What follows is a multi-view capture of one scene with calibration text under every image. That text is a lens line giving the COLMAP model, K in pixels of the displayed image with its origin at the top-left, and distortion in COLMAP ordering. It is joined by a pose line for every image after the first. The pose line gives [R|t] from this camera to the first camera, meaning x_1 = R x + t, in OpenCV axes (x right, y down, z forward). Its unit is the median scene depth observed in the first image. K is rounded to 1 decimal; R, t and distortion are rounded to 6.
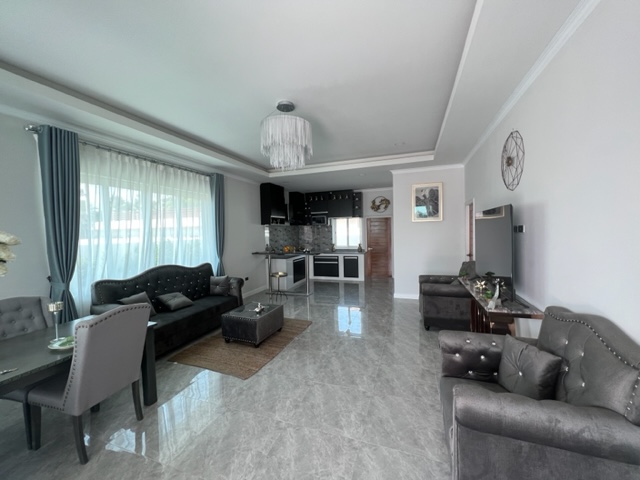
lens RADIAL K [[256.8, 0, 320.4], [0, 256.8, 240.6], [0, 0, 1]] dist [-0.001366, 0.000139]
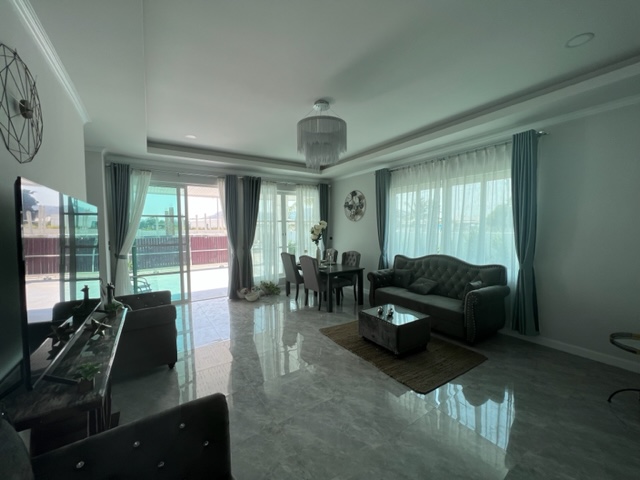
lens RADIAL K [[256.8, 0, 320.4], [0, 256.8, 240.6], [0, 0, 1]] dist [-0.001366, 0.000139]
pose [[-0.595711, 0.071812, -0.799982, 0.436871], [-0.005467, 0.995610, 0.093443, -0.048157], [0.803180, 0.060039, -0.592703, 0.975536]]
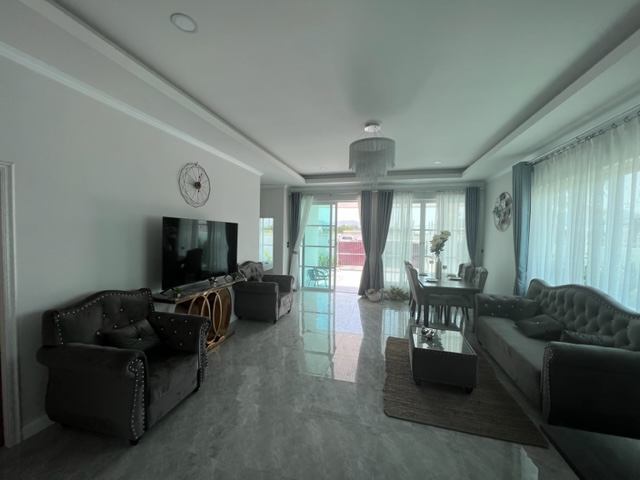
lens RADIAL K [[254.2, 0, 320.5], [0, 254.2, 243.8], [0, 0, 1]] dist [-0.011431, 0.000062]
pose [[-0.995542, 0.012436, -0.093495, 0.122375], [0.005078, 0.996899, 0.078533, -0.057137], [0.094182, 0.077709, -0.992518, 1.263677]]
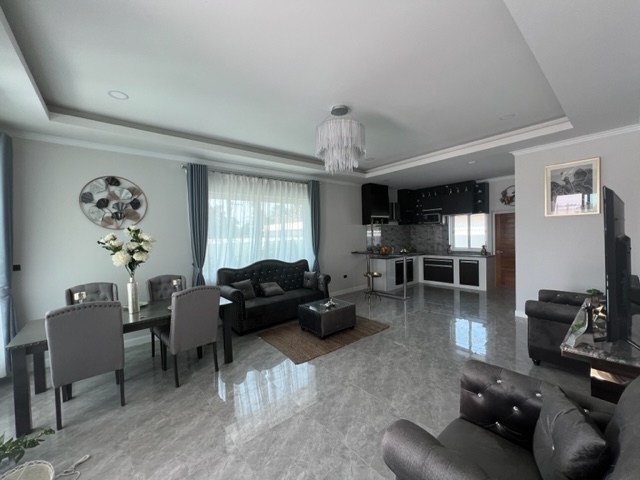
lens RADIAL K [[256.8, 0, 320.4], [0, 256.8, 240.6], [0, 0, 1]] dist [-0.001366, 0.000139]
pose [[0.861919, 0.009579, -0.506955, 0.193964], [-0.008948, 0.999953, 0.003681, -0.002111], [0.506966, 0.001363, 0.861965, 0.044212]]
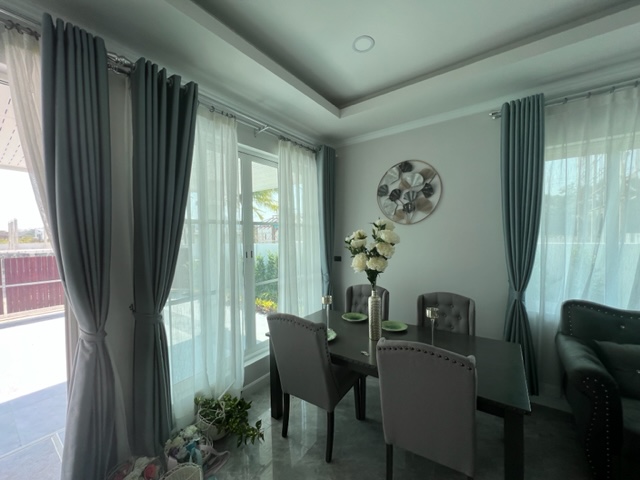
lens RADIAL K [[256.8, 0, 320.4], [0, 256.8, 240.6], [0, 0, 1]] dist [-0.001366, 0.000139]
pose [[-0.284706, 0.044369, -0.957588, -0.026135], [-0.012794, 0.998663, 0.050076, -0.014822], [0.958529, 0.026509, -0.283758, 0.347037]]
